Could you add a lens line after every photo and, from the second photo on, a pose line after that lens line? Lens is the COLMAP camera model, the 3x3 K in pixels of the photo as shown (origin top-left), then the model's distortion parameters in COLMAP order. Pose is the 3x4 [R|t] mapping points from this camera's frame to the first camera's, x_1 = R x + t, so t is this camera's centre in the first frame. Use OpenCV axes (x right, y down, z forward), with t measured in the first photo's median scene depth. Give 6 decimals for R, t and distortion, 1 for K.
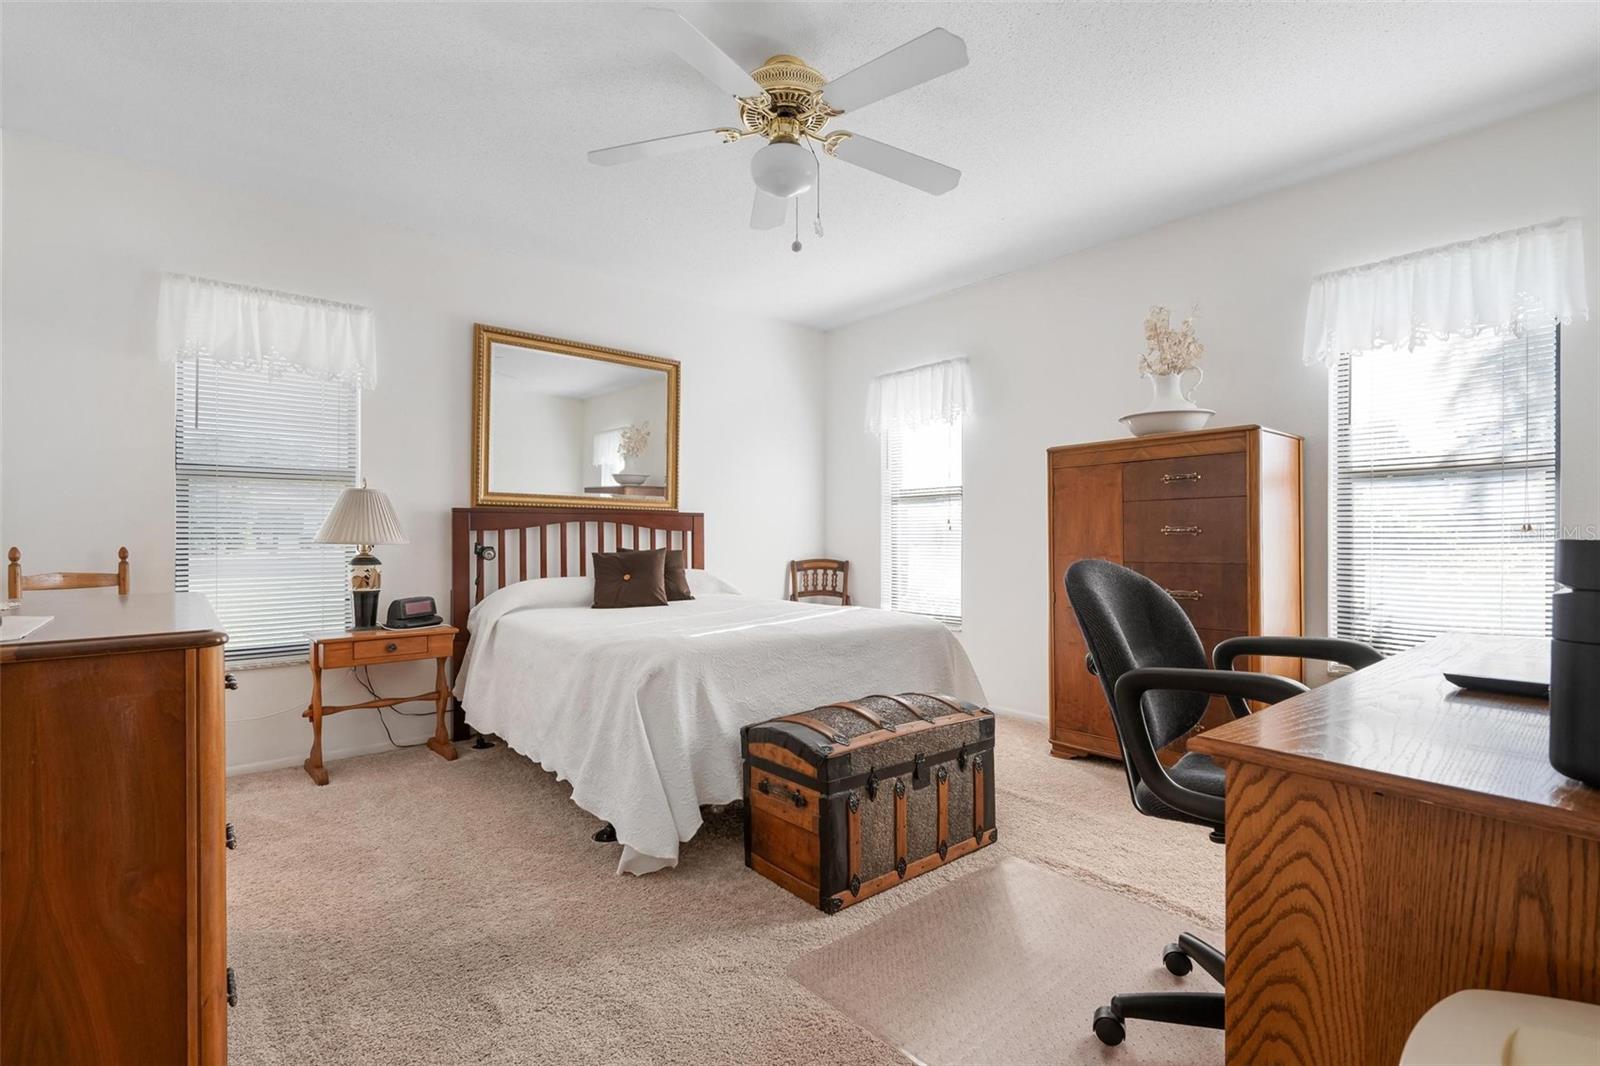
lens RADIAL K [[726.4, 0, 800.0], [0, 726.4, 533.0], [0, 0, 1]] dist [-0.000088, 0.000877]
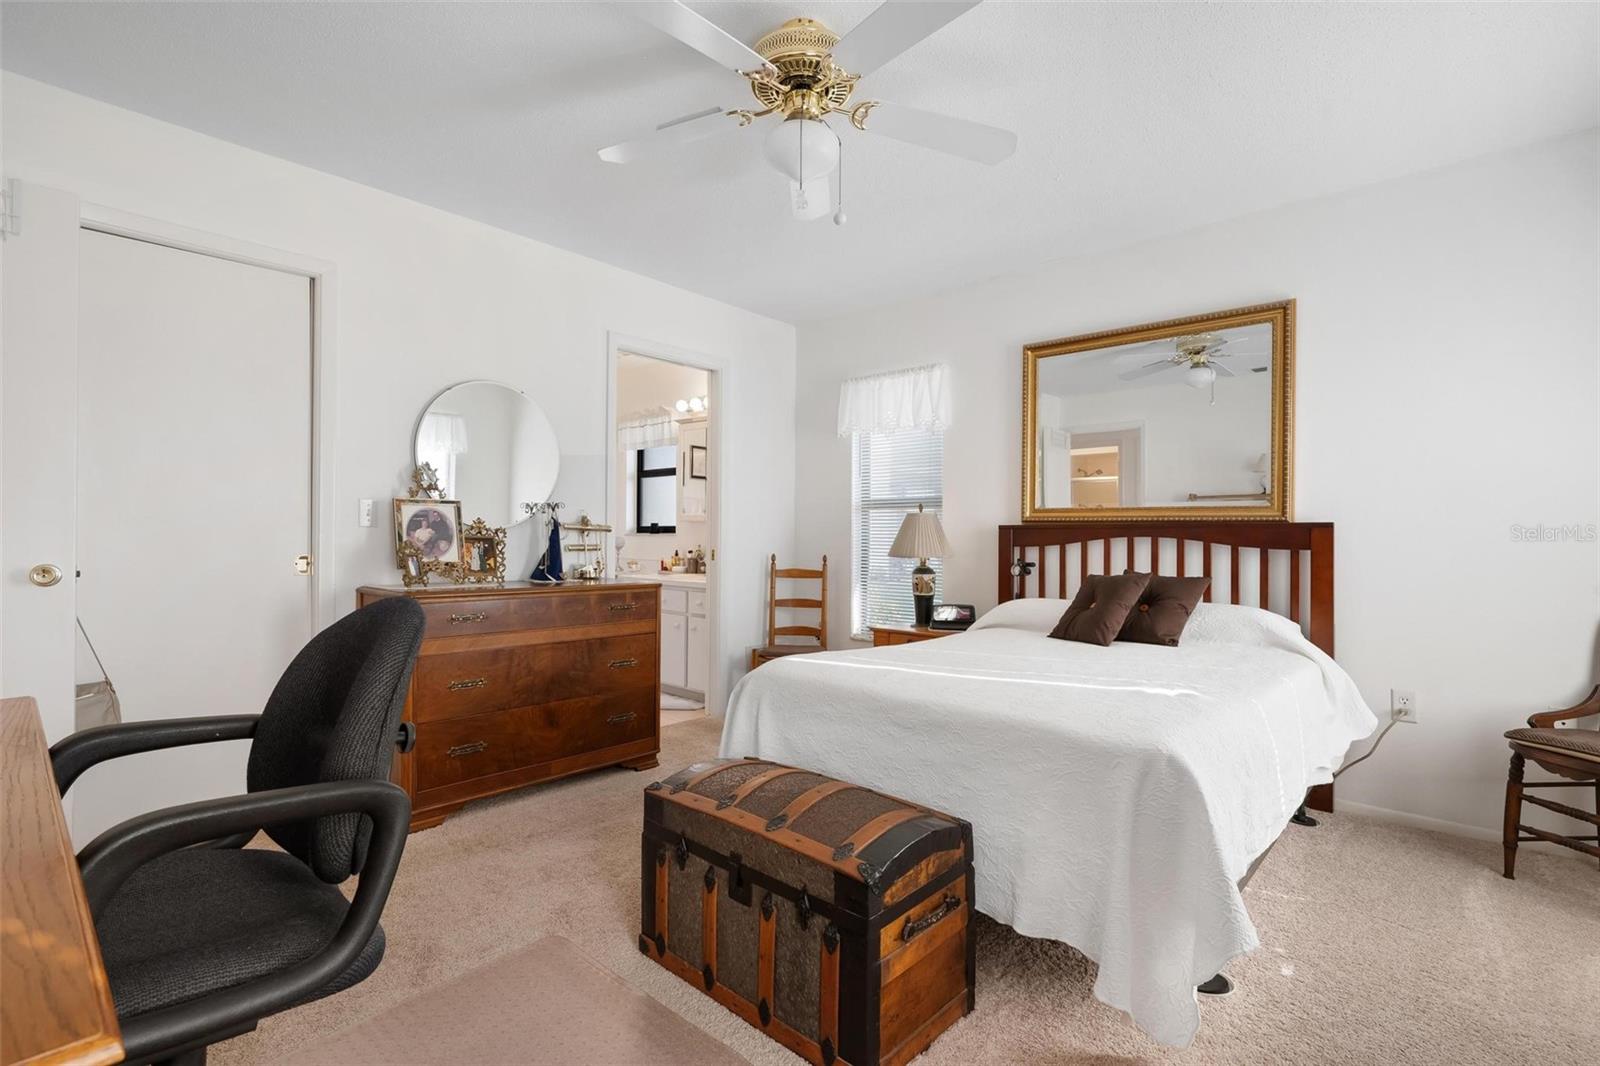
lens RADIAL K [[726.4, 0, 800.0], [0, 726.4, 533.0], [0, 0, 1]] dist [-0.000088, 0.000877]
pose [[0.133714, -0.009318, -0.990976, 0.587933], [-0.007900, 0.999914, -0.010468, -0.010741], [0.990988, 0.009228, 0.133629, 0.620113]]
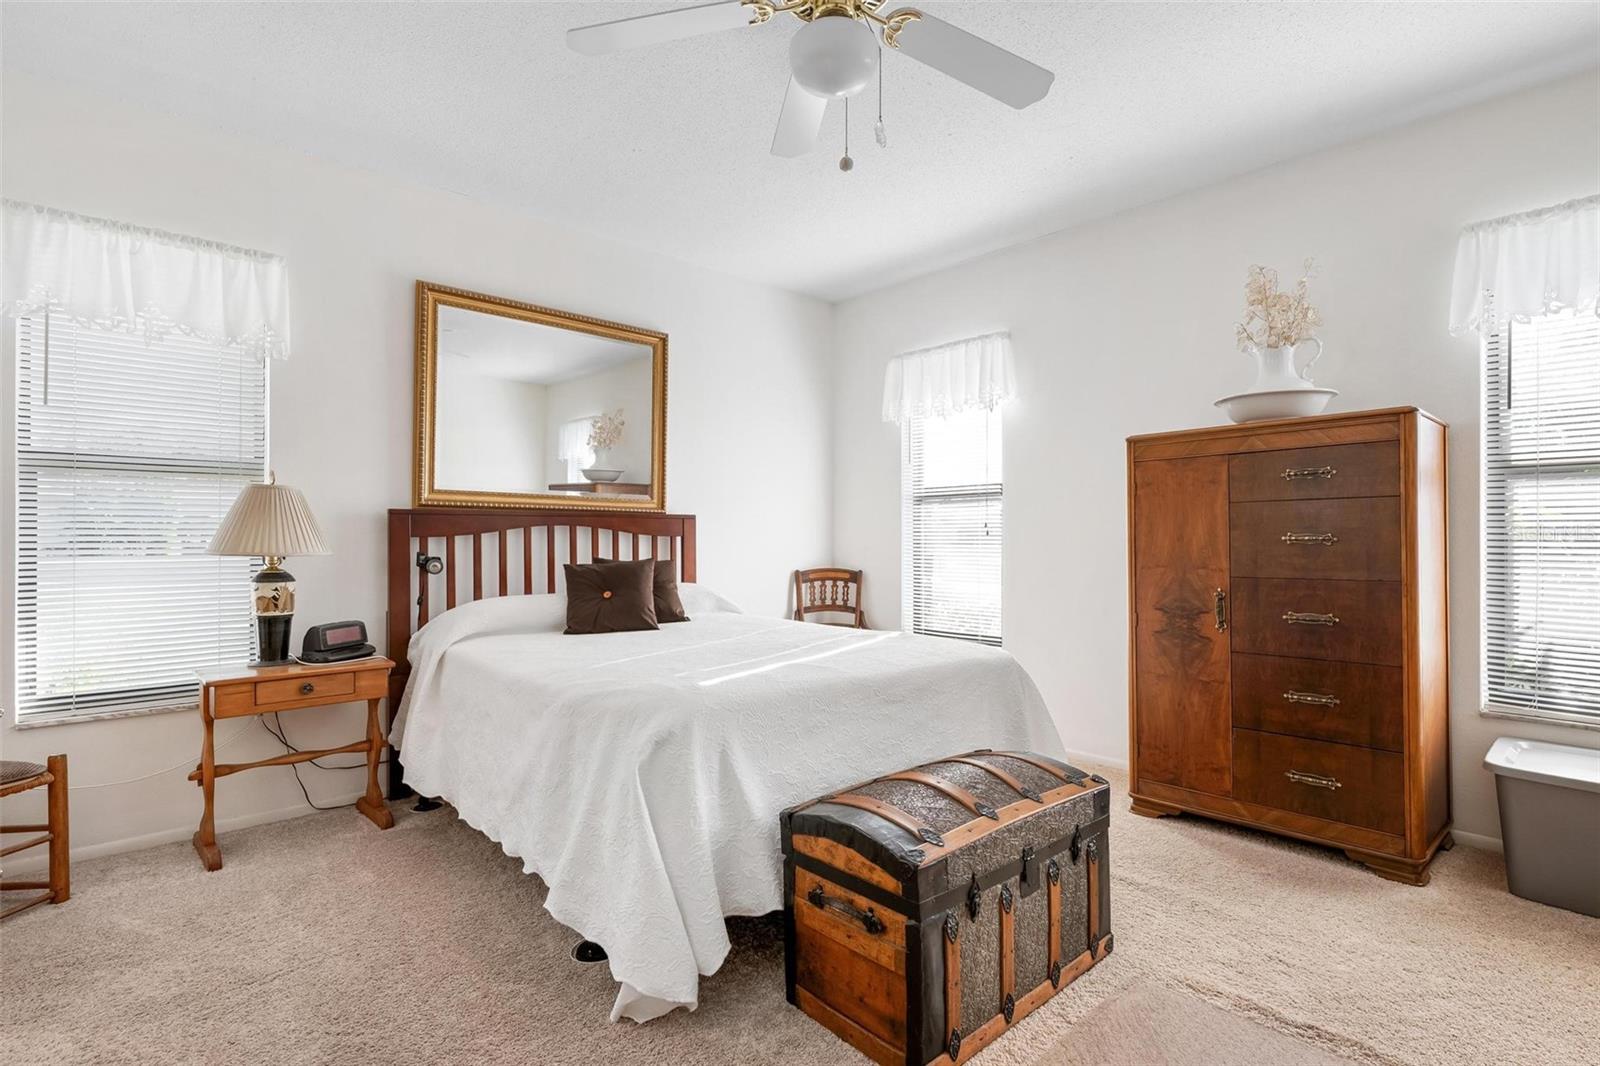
lens RADIAL K [[765.7, 0, 800.0], [0, 765.7, 533.0], [0, 0, 1]] dist [-0.001760, 0.000055]
pose [[0.999382, -0.000206, 0.035149, -0.059136], [0.000241, 0.999999, -0.000983, -0.007875], [-0.035148, 0.000991, 0.999382, 0.152943]]
